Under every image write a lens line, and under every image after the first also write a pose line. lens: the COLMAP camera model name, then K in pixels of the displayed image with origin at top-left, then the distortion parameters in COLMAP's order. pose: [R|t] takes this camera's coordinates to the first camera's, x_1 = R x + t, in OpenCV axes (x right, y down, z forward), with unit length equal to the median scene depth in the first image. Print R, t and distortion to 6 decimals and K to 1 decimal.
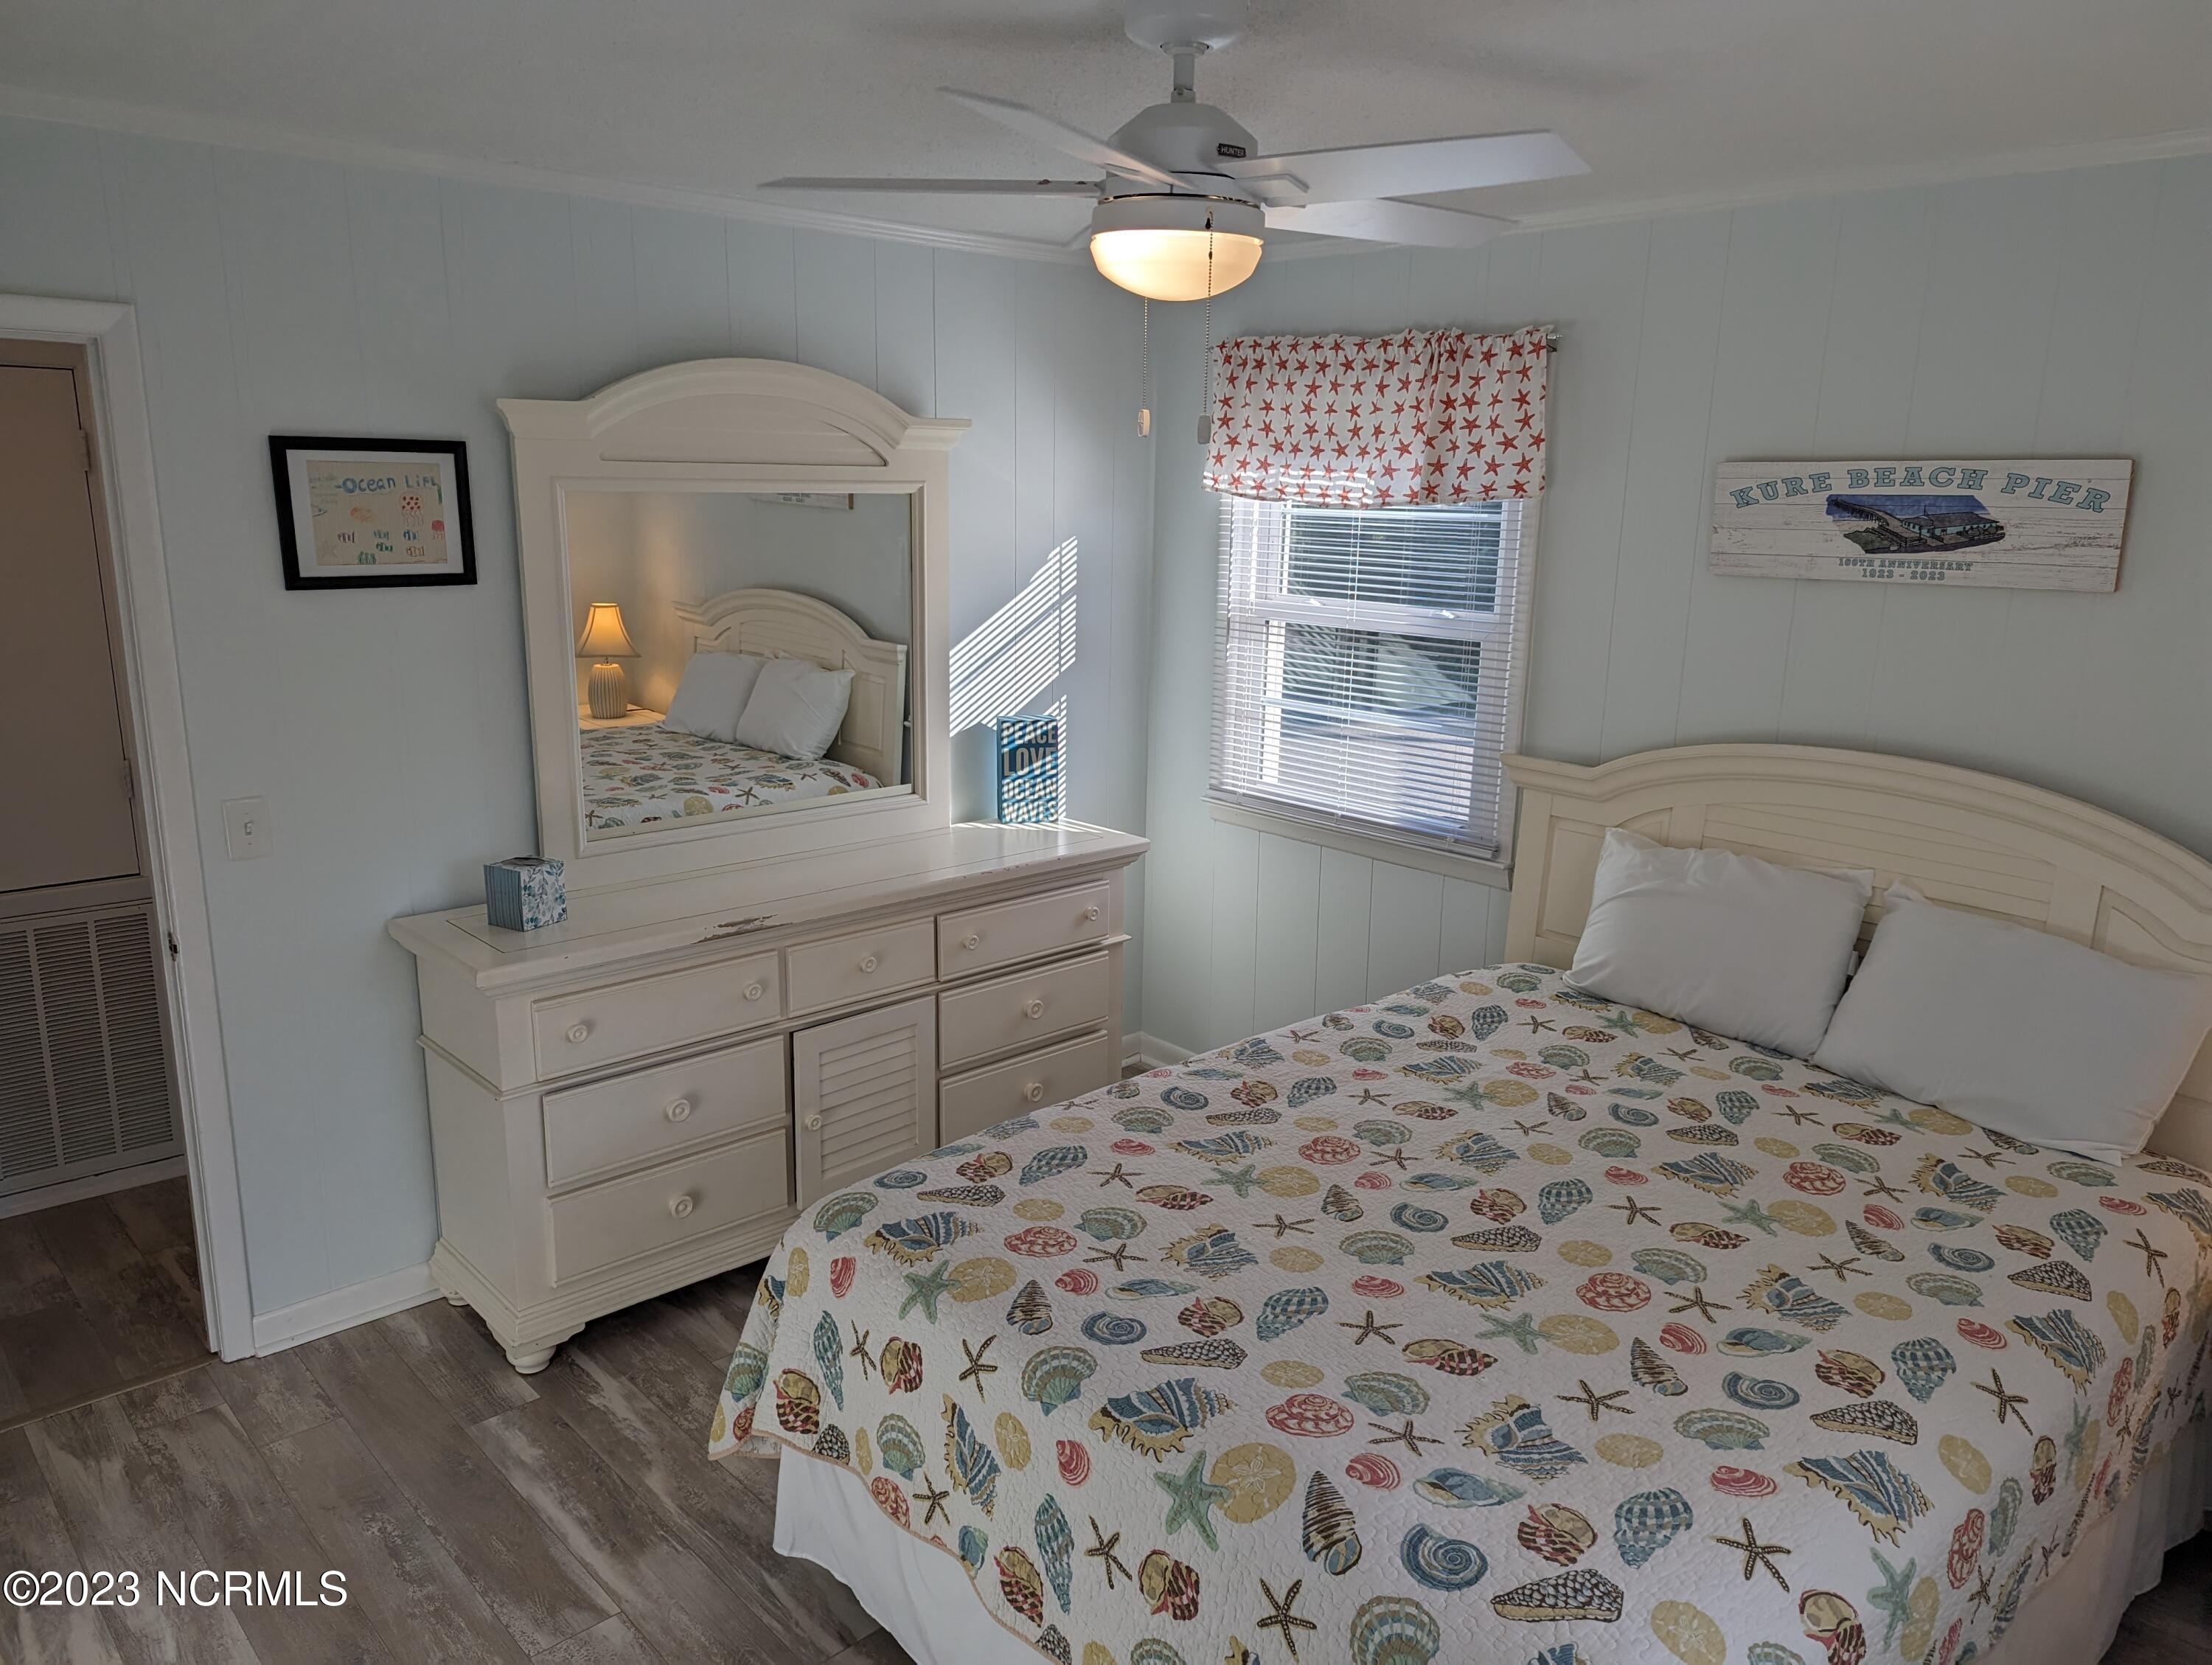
lens RADIAL K [[1560.0, 0, 1105.4], [0, 1560.0, 827.8], [0, 0, 1]] dist [0.043356, -0.018300]
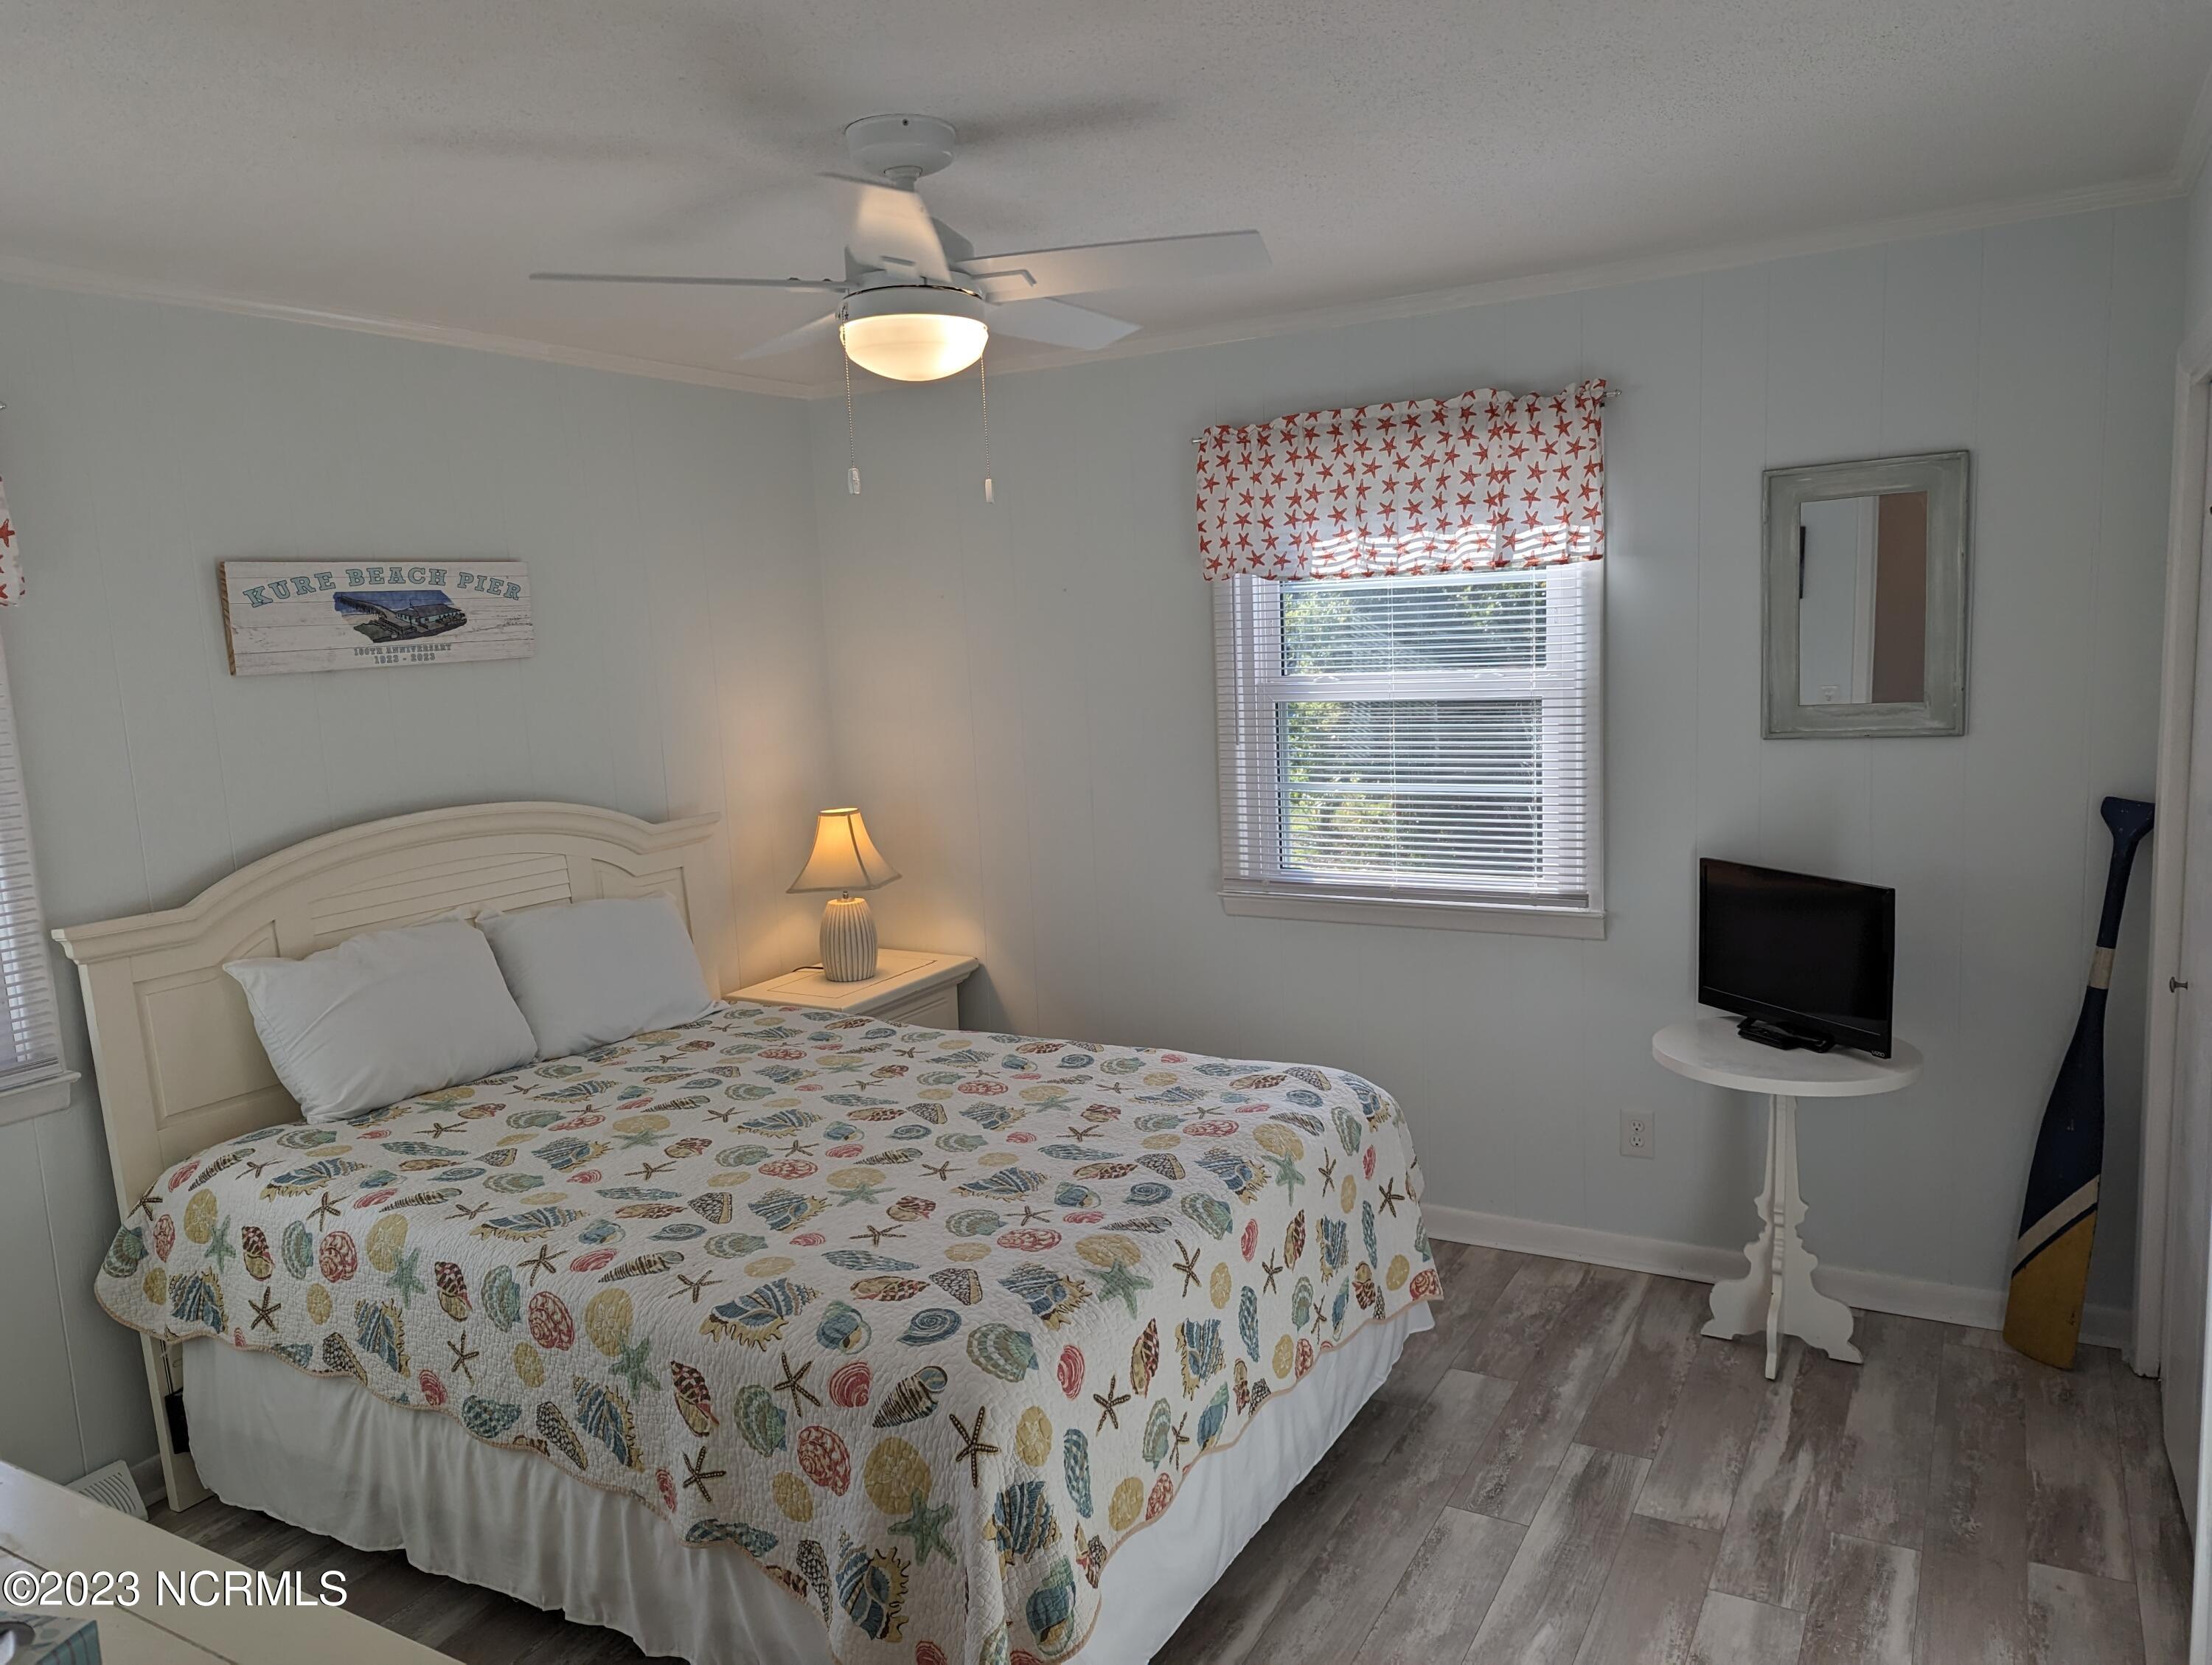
lens RADIAL K [[1560.0, 0, 1100.4], [0, 1560.0, 845.7], [0, 0, 1]] dist [0.043356, -0.018300]
pose [[-0.304290, -0.141720, 0.941978, -0.804538], [0.251321, 0.941890, 0.222891, -0.167443], [-0.918828, 0.304562, -0.250990, 0.901178]]
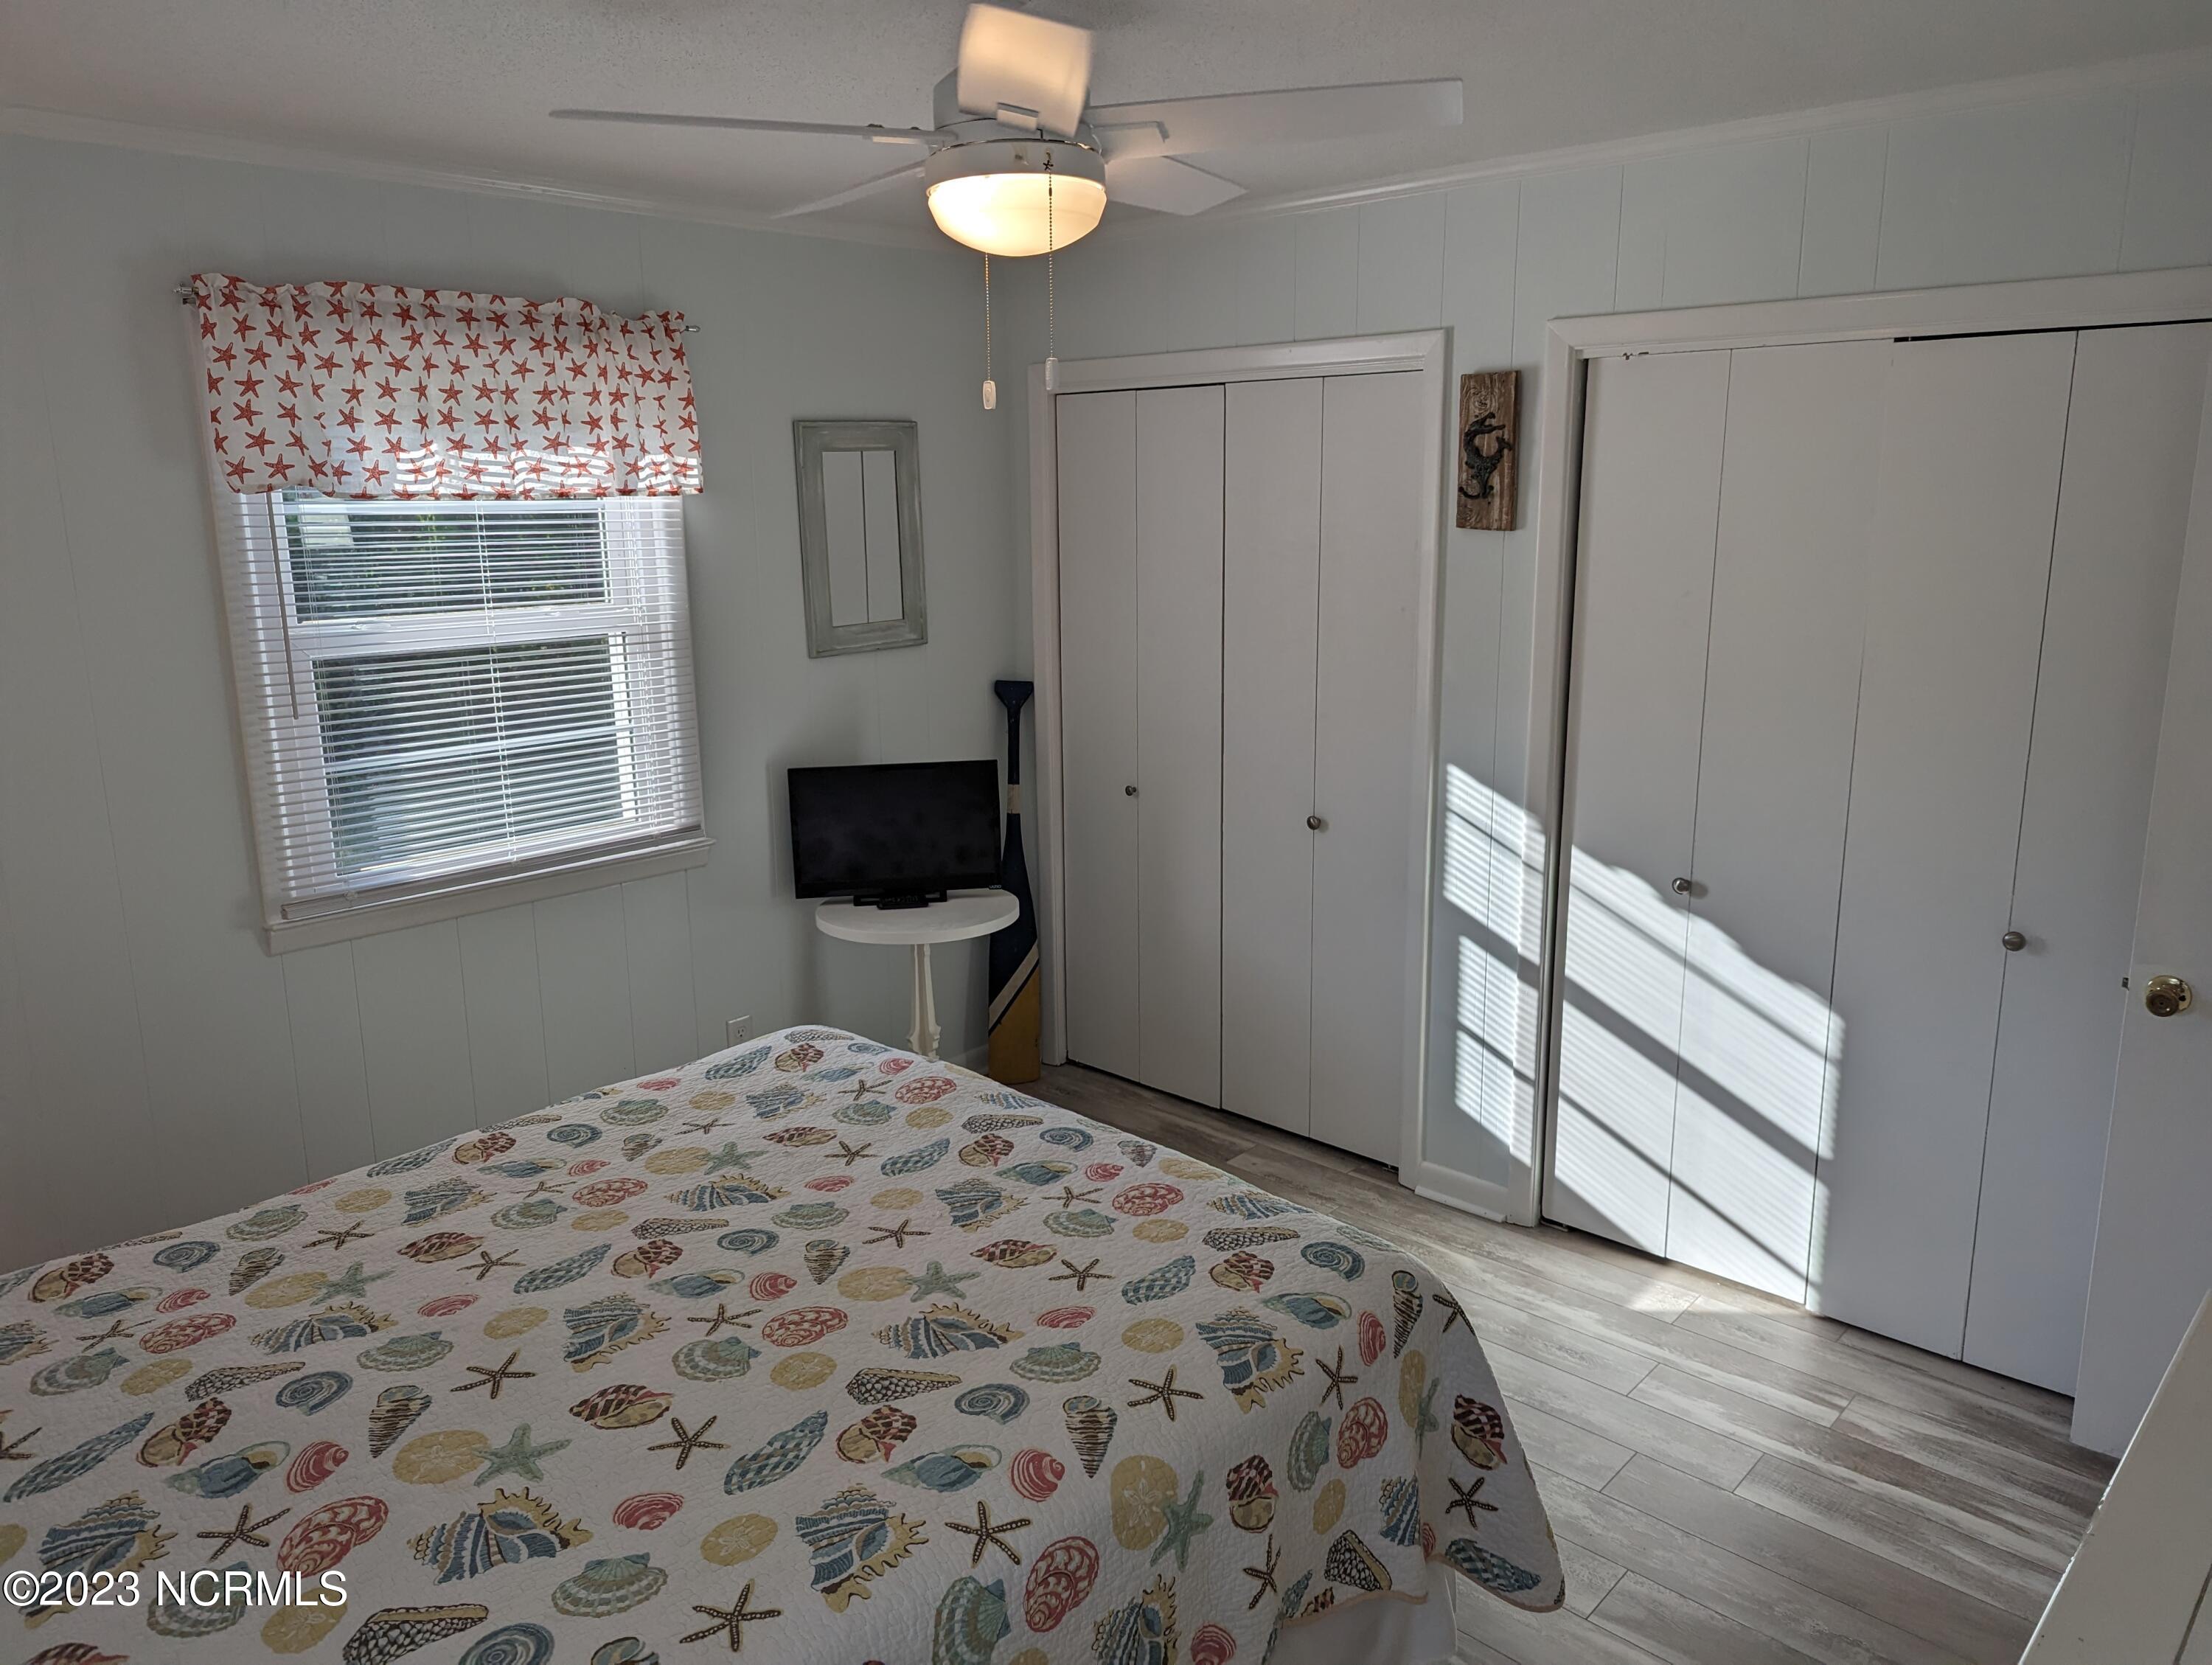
lens RADIAL K [[1560.0, 0, 1097.5], [0, 1560.0, 823.6], [0, 0, 1]] dist [0.043356, -0.018300]
pose [[-0.996596, 0.013816, -0.081268, 0.054788], [-0.021857, 0.906285, 0.422101, -0.300830], [0.079484, 0.422441, -0.902899, 1.426842]]
